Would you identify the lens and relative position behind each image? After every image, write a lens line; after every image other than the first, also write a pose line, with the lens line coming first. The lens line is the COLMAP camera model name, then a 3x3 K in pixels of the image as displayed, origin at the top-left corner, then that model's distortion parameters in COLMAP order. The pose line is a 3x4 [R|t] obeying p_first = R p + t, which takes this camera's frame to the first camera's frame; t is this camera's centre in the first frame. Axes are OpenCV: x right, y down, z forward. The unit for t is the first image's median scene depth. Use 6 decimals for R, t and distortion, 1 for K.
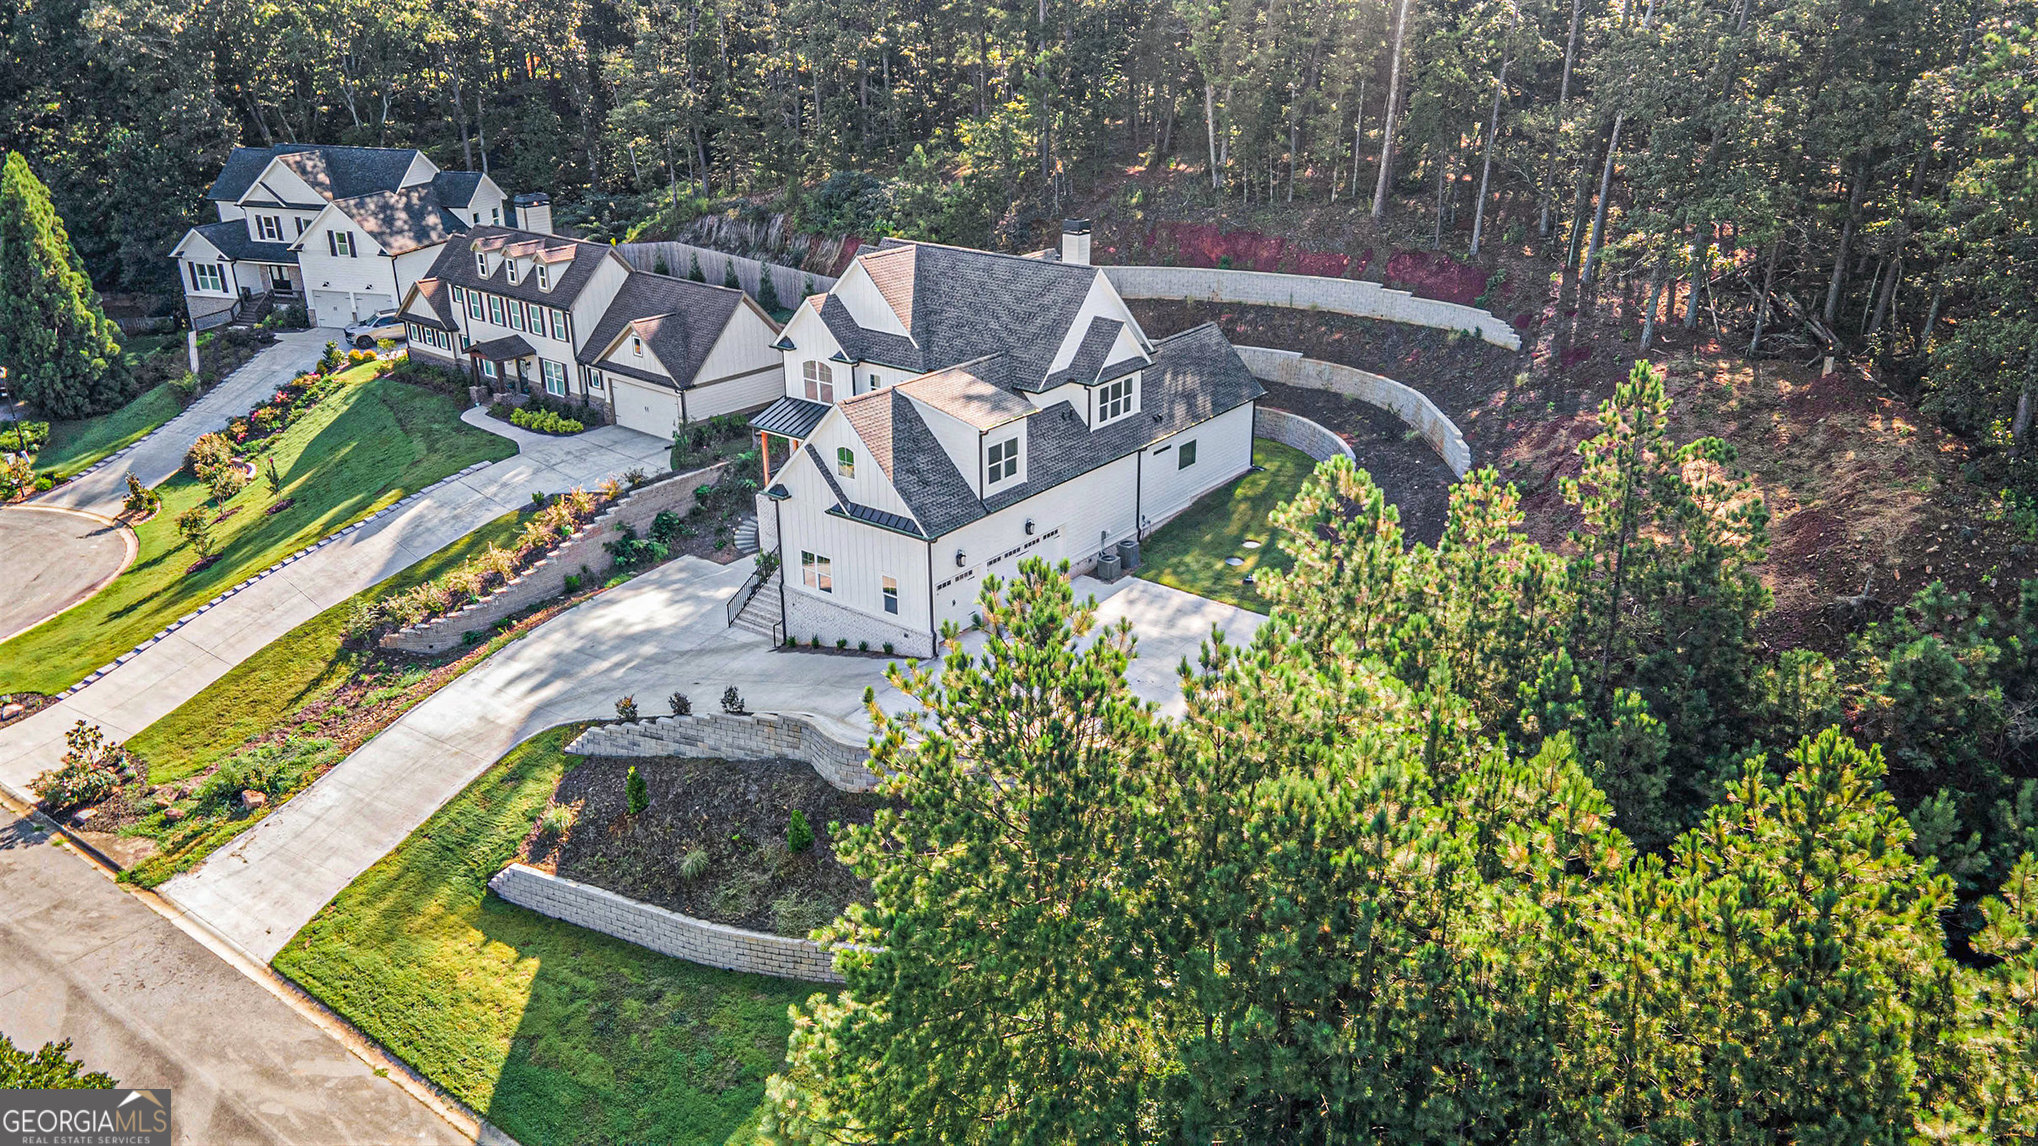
lens RADIAL K [[1497.3, 0, 1019.0], [0, 1497.3, 573.0], [0, 0, 1]] dist [-0.000105, 0.054561]
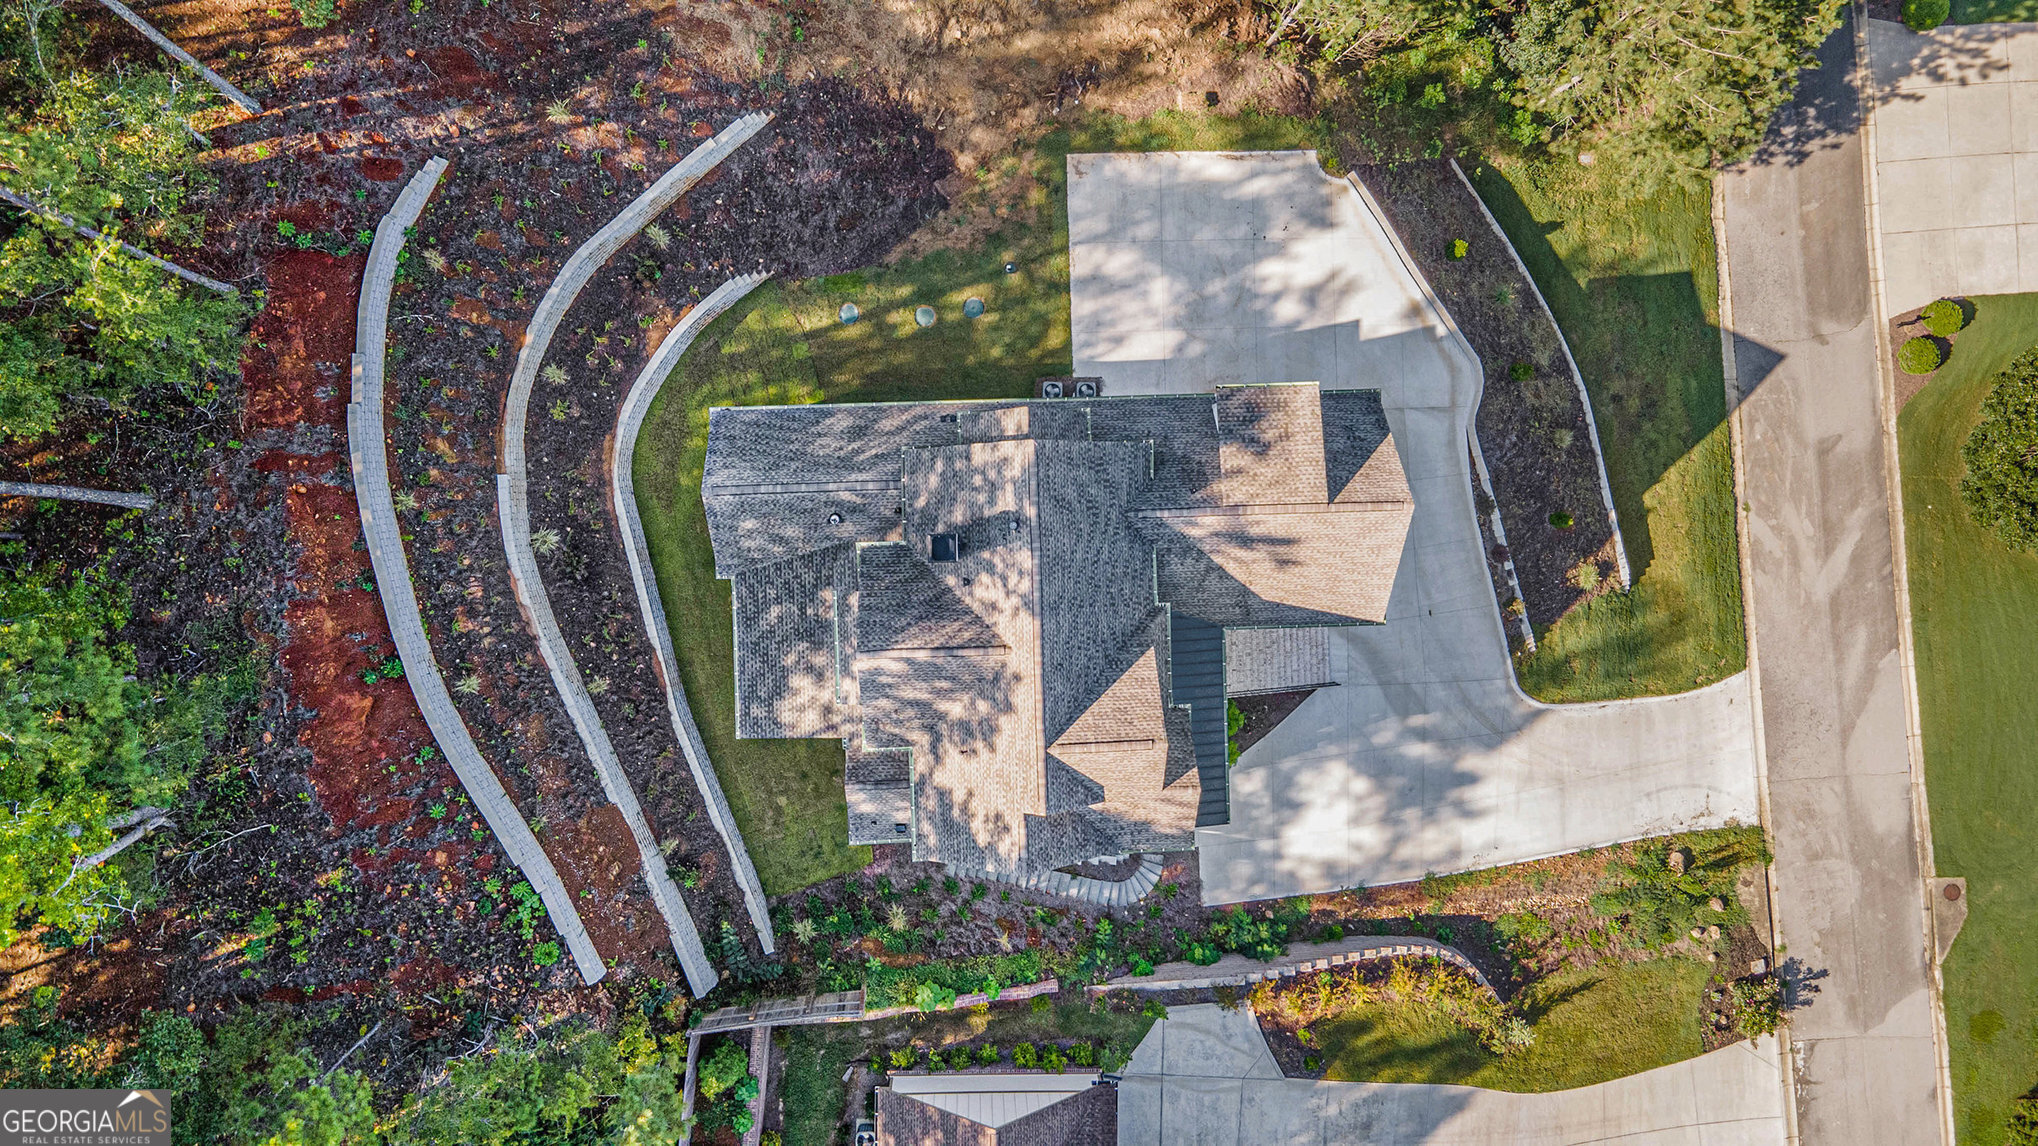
lens RADIAL K [[1494.4, 0, 1019.0], [0, 1494.4, 573.0], [0, 0, 1]] dist [0.005452, 0.118649]
pose [[-0.637718, -0.768655, -0.049861, 0.045753], [0.248825, -0.266835, 0.931067, -0.872441], [-0.728974, 0.581351, 0.361426, 0.701421]]
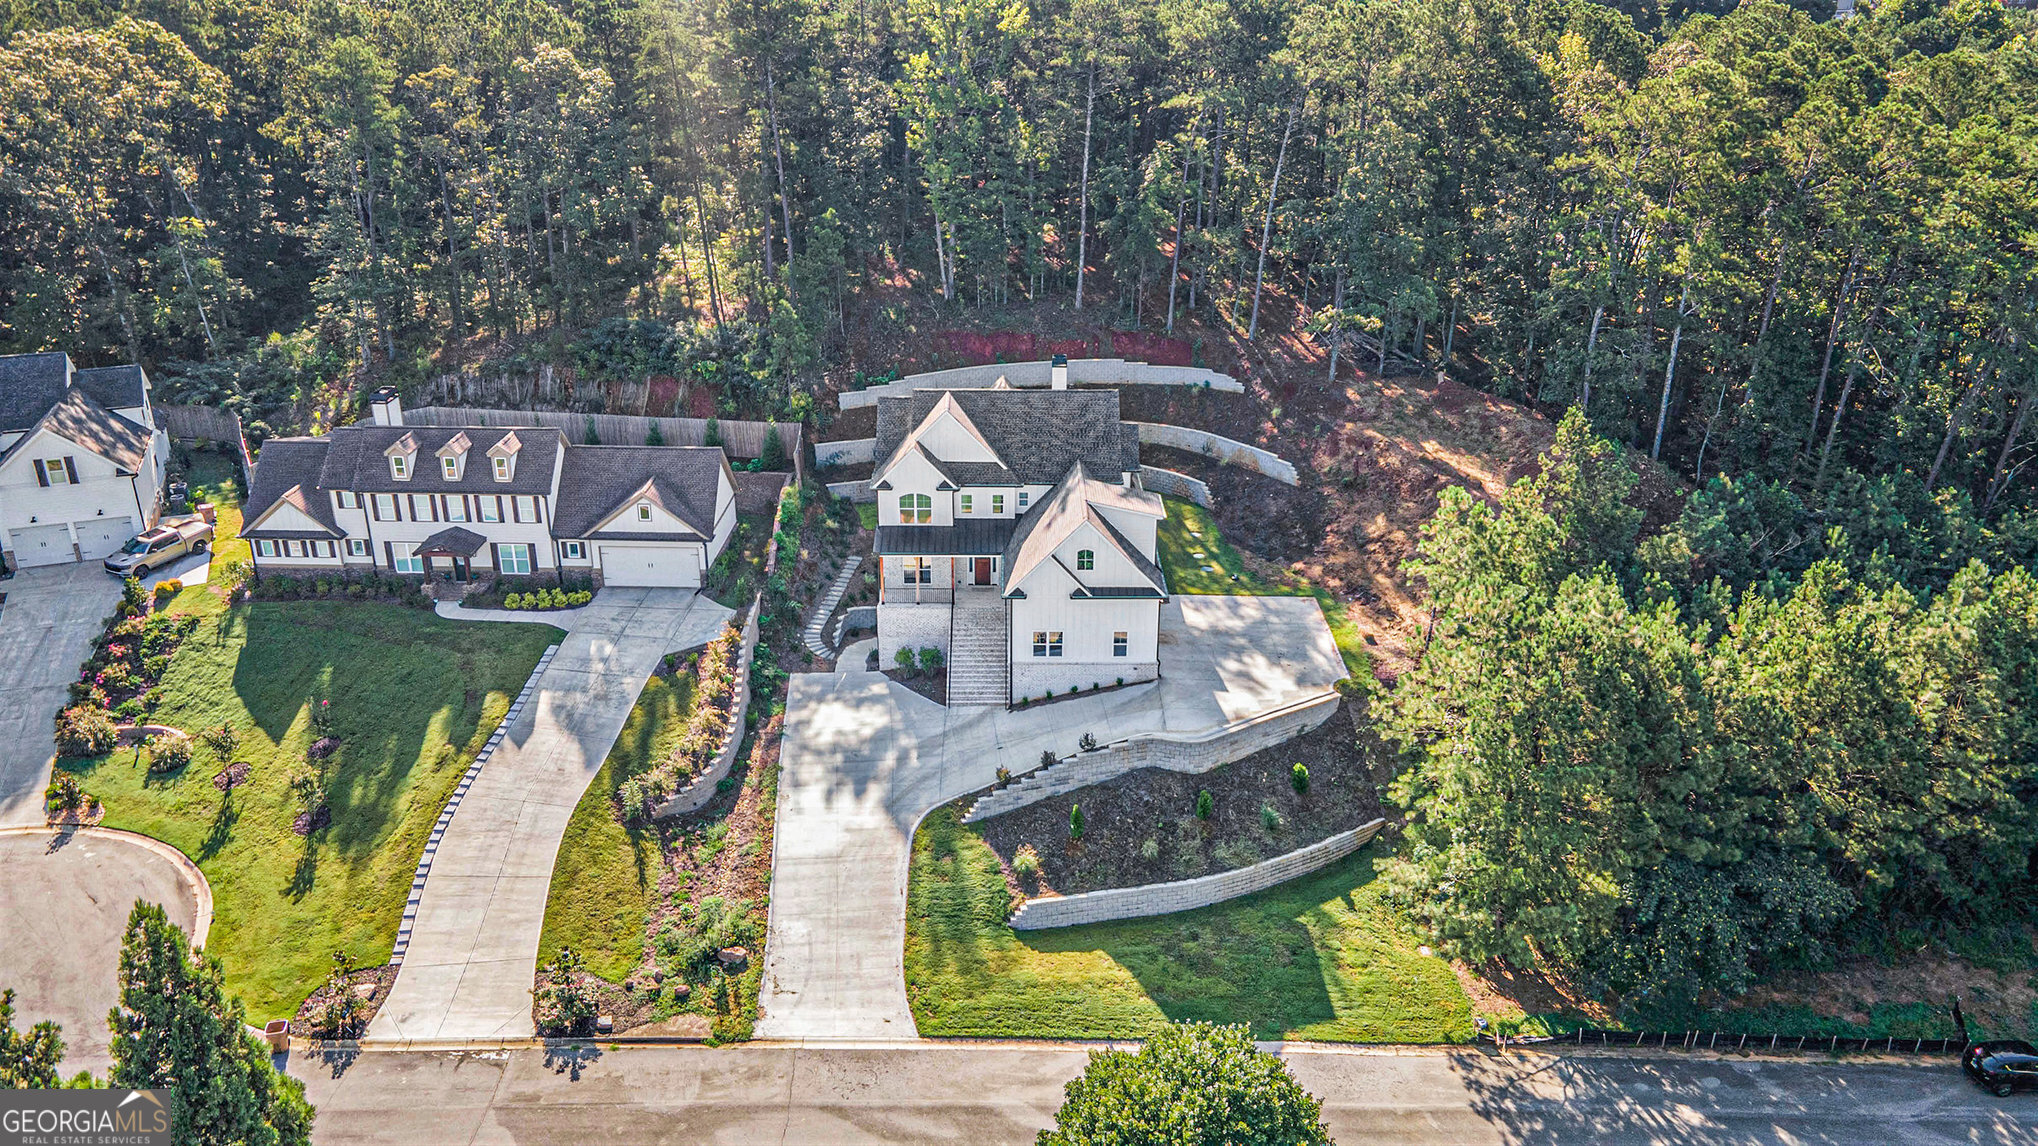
lens RADIAL K [[1494.4, 0, 1019.0], [0, 1494.4, 573.0], [0, 0, 1]] dist [0.005452, 0.118649]
pose [[0.785423, -0.232748, 0.573532, -0.806006], [0.227112, 0.970345, 0.082763, -0.159541], [-0.575787, 0.065252, 0.814991, -0.089599]]
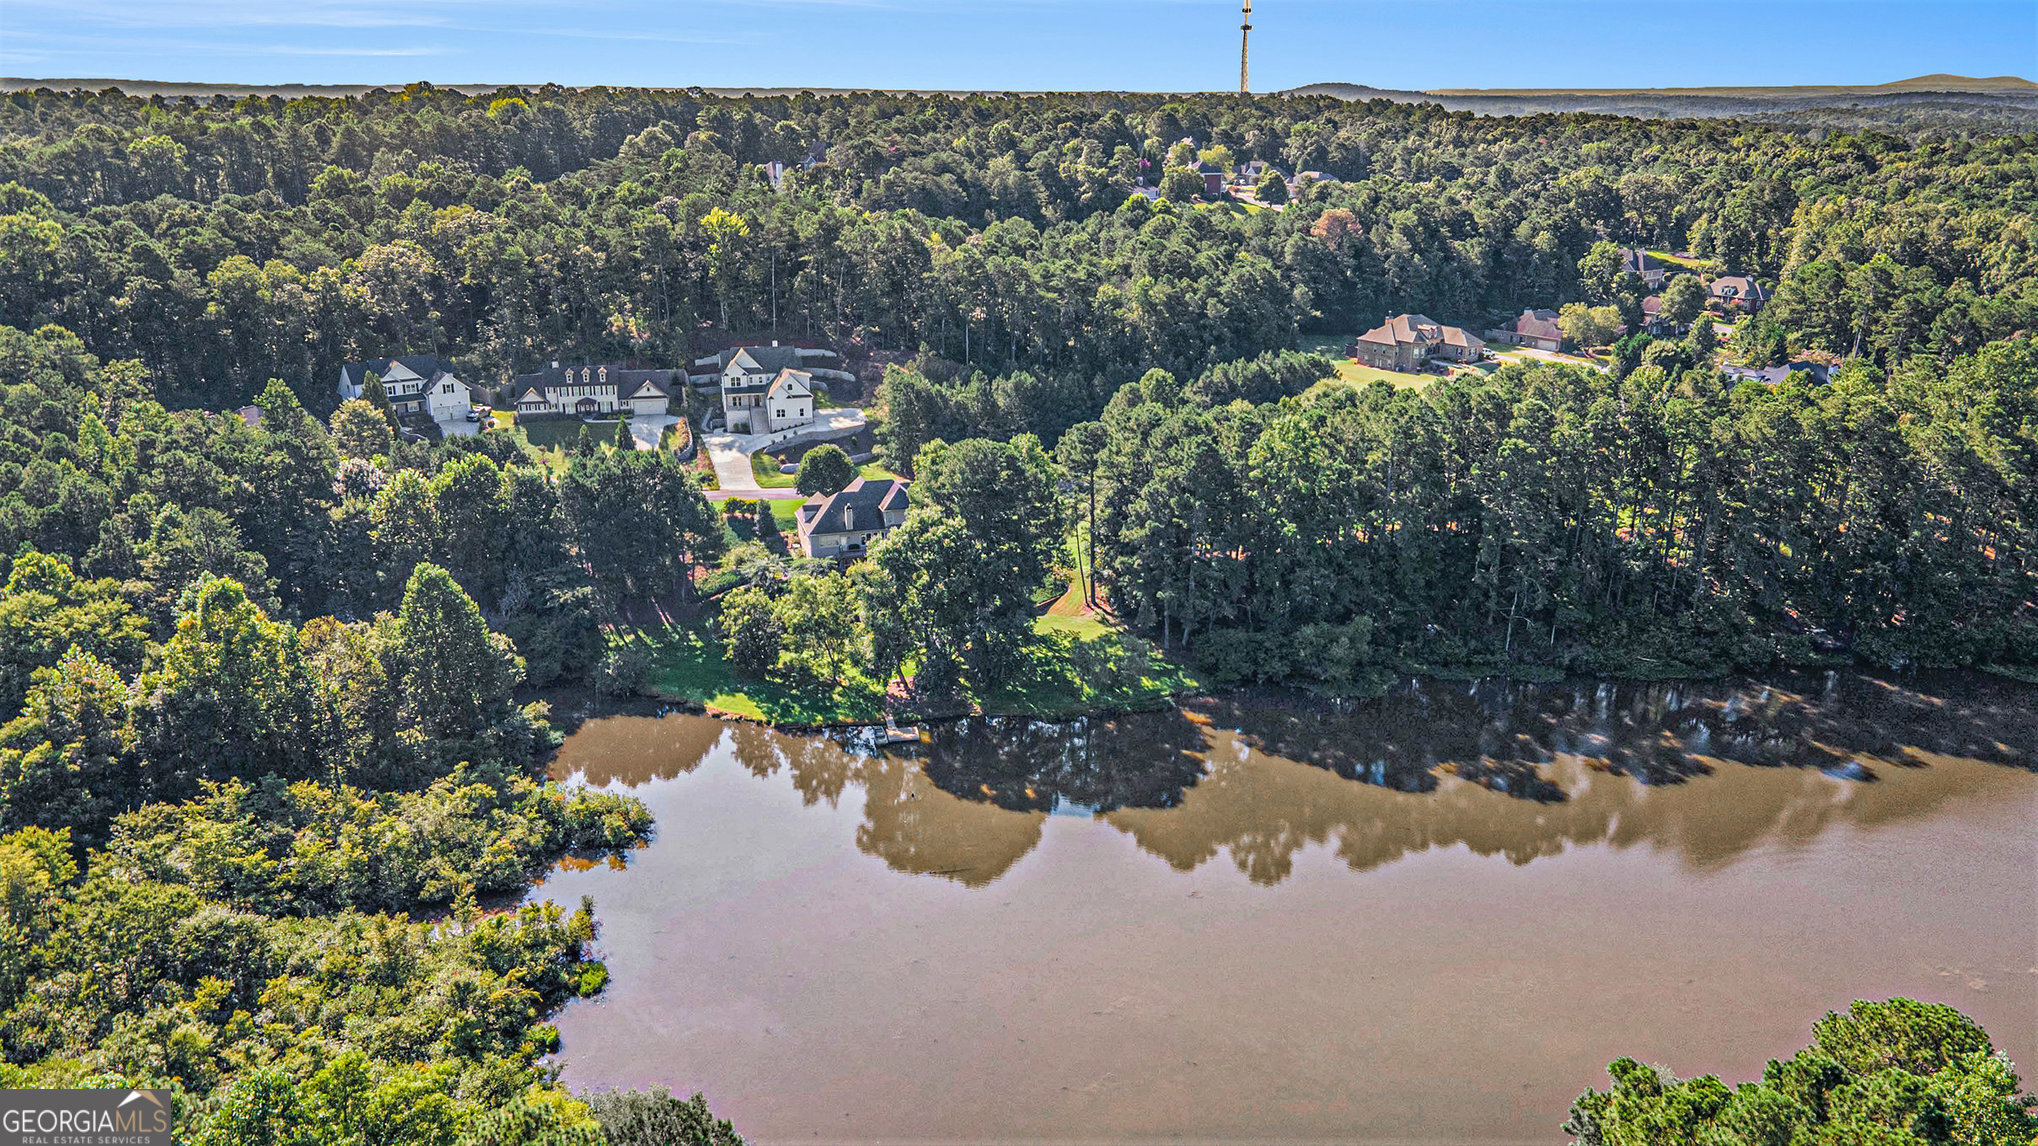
lens RADIAL K [[1494.4, 0, 1019.0], [0, 1494.4, 573.0], [0, 0, 1]] dist [0.005452, 0.118649]
pose [[0.612353, -0.236896, 0.754257, -2.956362], [0.293908, 0.953886, 0.060982, 0.365547], [-0.733922, 0.184340, 0.653741, -2.253385]]
